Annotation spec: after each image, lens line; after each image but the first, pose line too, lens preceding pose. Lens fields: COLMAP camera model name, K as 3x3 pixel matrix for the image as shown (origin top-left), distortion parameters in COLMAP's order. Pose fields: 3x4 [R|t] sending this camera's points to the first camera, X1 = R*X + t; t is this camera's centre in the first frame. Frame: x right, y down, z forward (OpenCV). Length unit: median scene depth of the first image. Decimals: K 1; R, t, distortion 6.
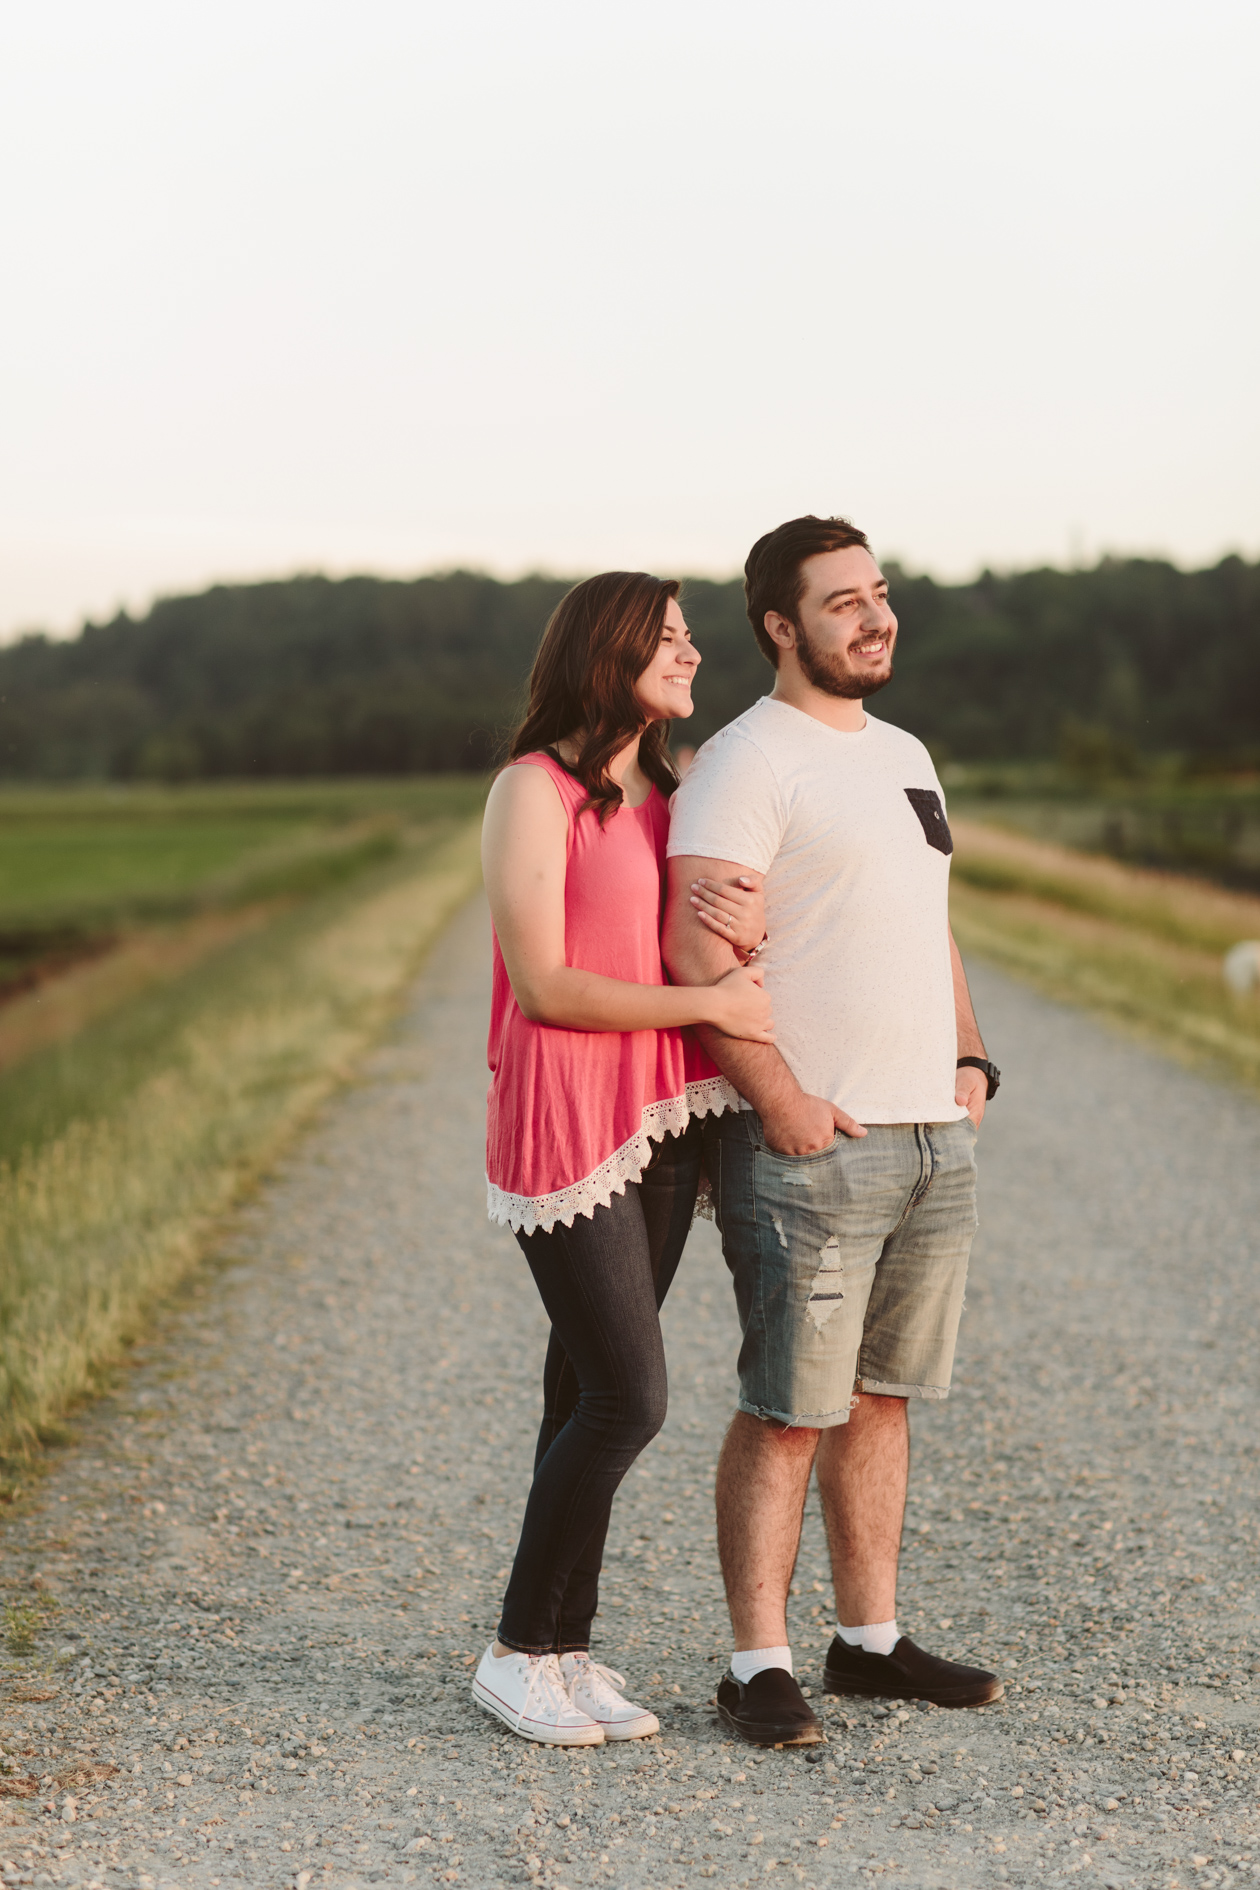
lens RADIAL K [[4474.4, 0, 630.0], [0, 4474.4, 945.0], [0, 0, 1]] dist [-0.299795, 0.547487]
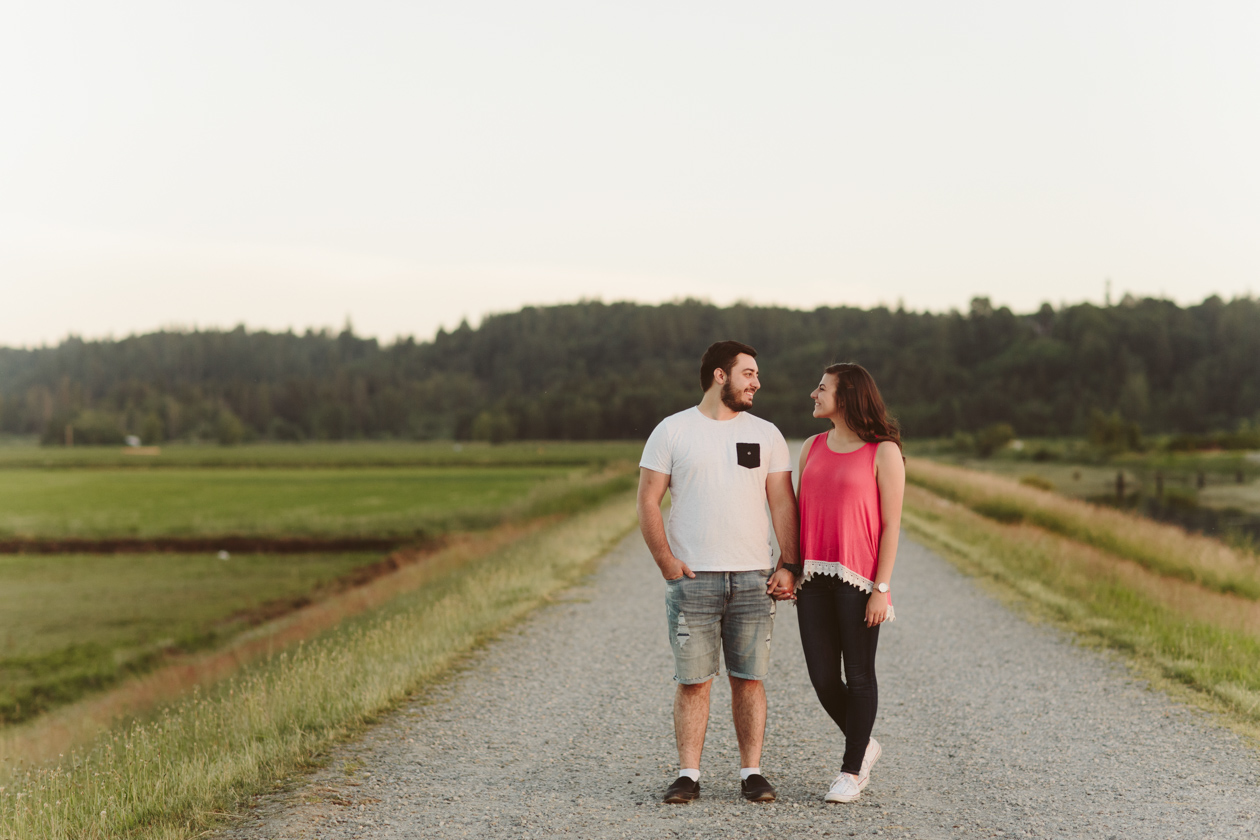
lens RADIAL K [[3135.1, 0, 629.5], [0, 3135.1, 393.3], [0, 0, 1]] dist [-0.643433, -0.130718]
pose [[0.997932, 0.017354, -0.061888, 0.086826], [-0.020619, 0.998407, -0.052516, 0.020074], [0.060878, 0.053683, 0.996701, -0.519405]]
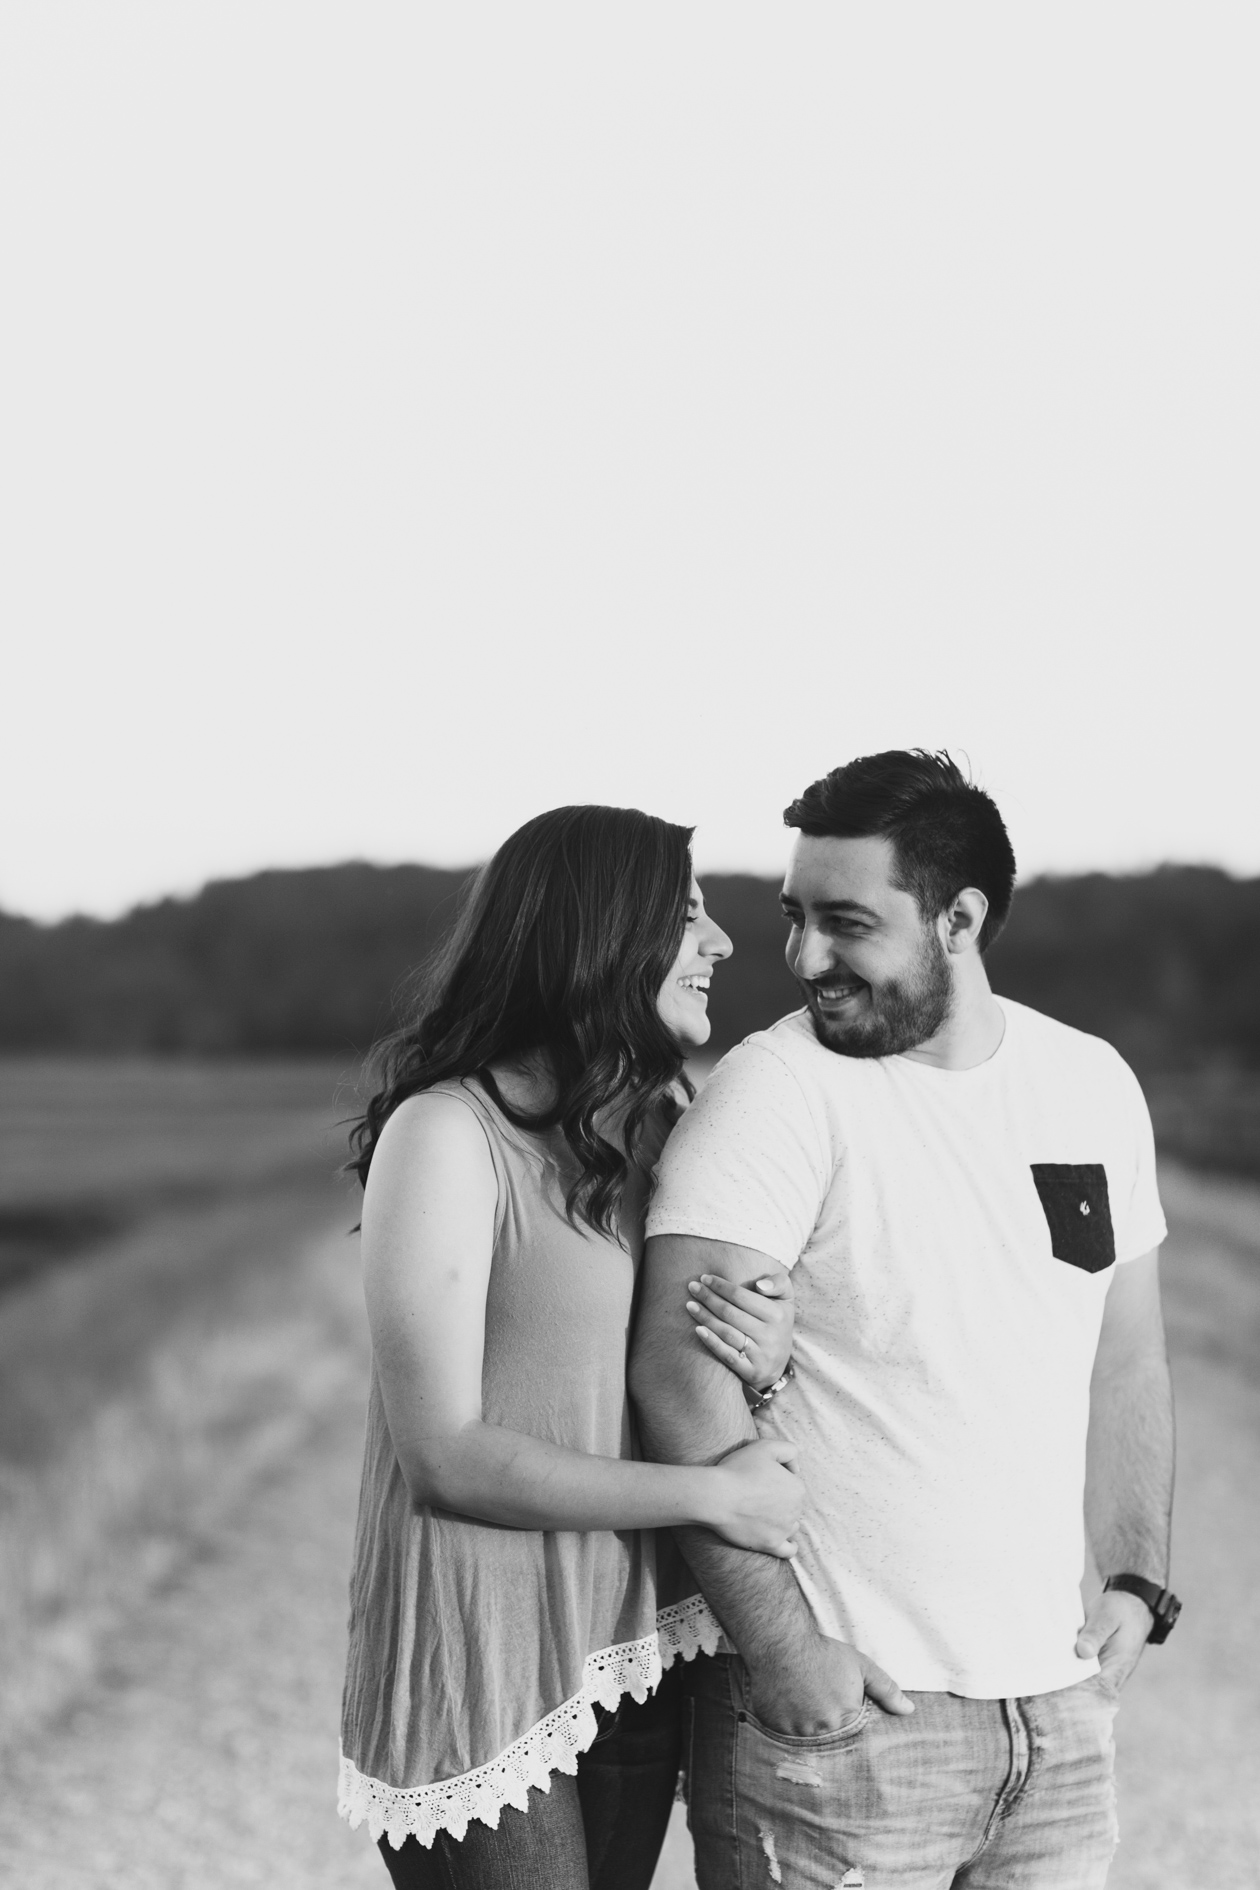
lens RADIAL K [[4474.4, 0, 630.0], [0, 4474.4, 945.0], [0, 0, 1]] dist [-0.299795, 0.547487]
pose [[0.999720, 0.020044, -0.012556, 0.008723], [-0.020813, 0.997704, -0.064444, -0.013022], [0.011236, 0.064687, 0.997842, 0.226364]]
